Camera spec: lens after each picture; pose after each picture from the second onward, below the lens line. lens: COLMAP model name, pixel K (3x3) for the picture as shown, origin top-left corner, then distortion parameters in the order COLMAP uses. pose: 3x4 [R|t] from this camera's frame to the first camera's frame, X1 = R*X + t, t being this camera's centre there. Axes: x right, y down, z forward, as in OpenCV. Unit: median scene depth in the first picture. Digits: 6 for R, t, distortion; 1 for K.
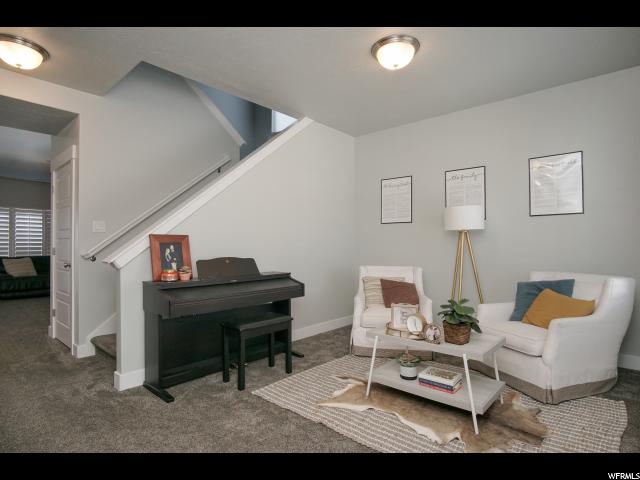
lens RADIAL K [[351.0, 0, 320.8], [0, 351.0, 239.7], [0, 0, 1]] dist [-0.024193, 0.004246]
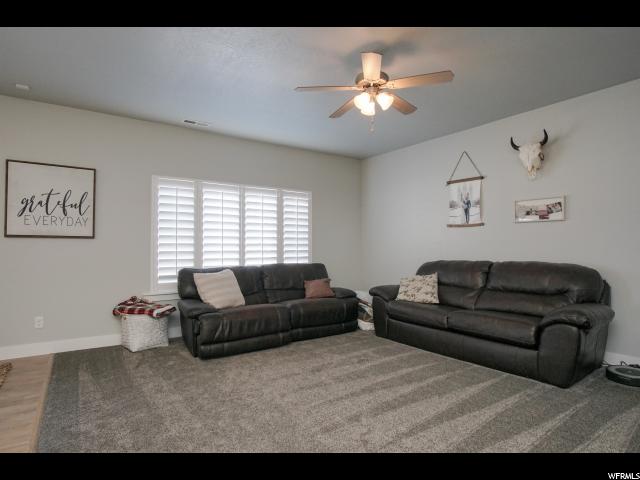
lens RADIAL K [[351.0, 0, 316.4], [0, 351.0, 242.7], [0, 0, 1]] dist [-0.024193, 0.004246]
pose [[0.971811, -0.001132, -0.235757, -0.484773], [-0.001650, 0.999931, -0.011604, 0.013064], [0.235753, 0.011666, 0.971743, 0.416731]]
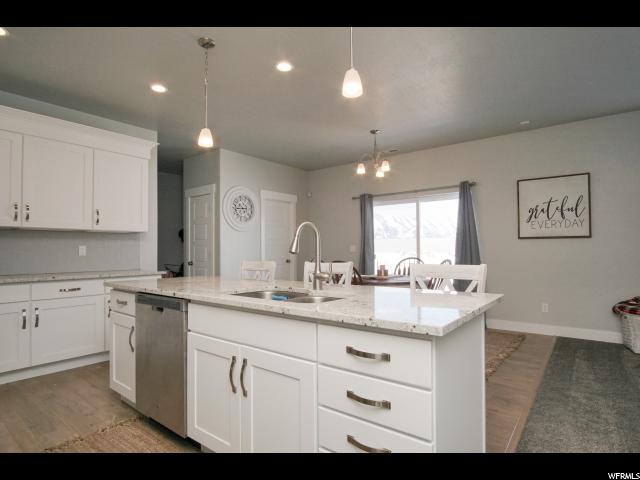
lens RADIAL K [[351.0, 0, 317.5], [0, 351.0, 241.5], [0, 0, 1]] dist [-0.024193, 0.004246]
pose [[0.060557, -0.021284, -0.997938, -0.421891], [0.011921, 0.999717, -0.020598, 0.013575], [0.998094, -0.010650, 0.060793, 0.382992]]
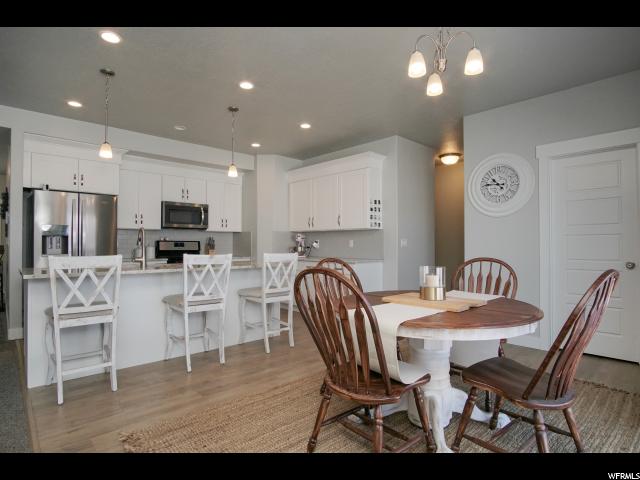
lens RADIAL K [[351.0, 0, 318.6], [0, 351.0, 244.5], [0, 0, 1]] dist [-0.024193, 0.004246]
pose [[-0.995251, -0.002910, 0.097302, -0.838484], [-0.004570, 0.999848, -0.016839, 0.023369], [-0.097238, -0.017204, -0.995112, 0.720628]]
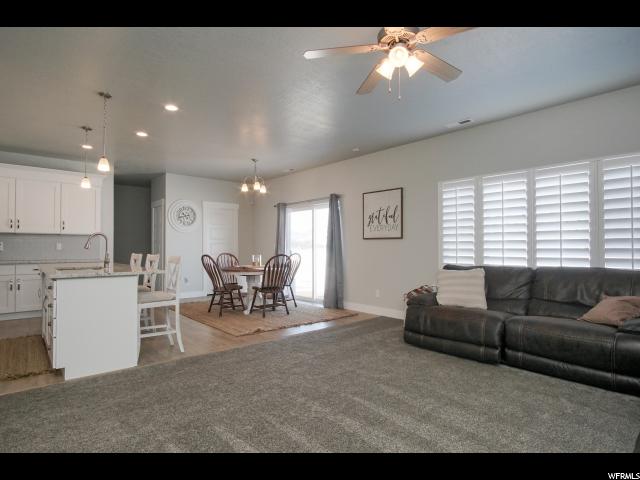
lens RADIAL K [[351.0, 0, 321.5], [0, 351.0, 242.7], [0, 0, 1]] dist [-0.024193, 0.004246]
pose [[-0.118570, -0.006735, -0.992923, -0.263462], [0.005673, 0.999956, -0.007461, 0.013448], [0.992929, -0.006518, -0.118527, 0.690061]]
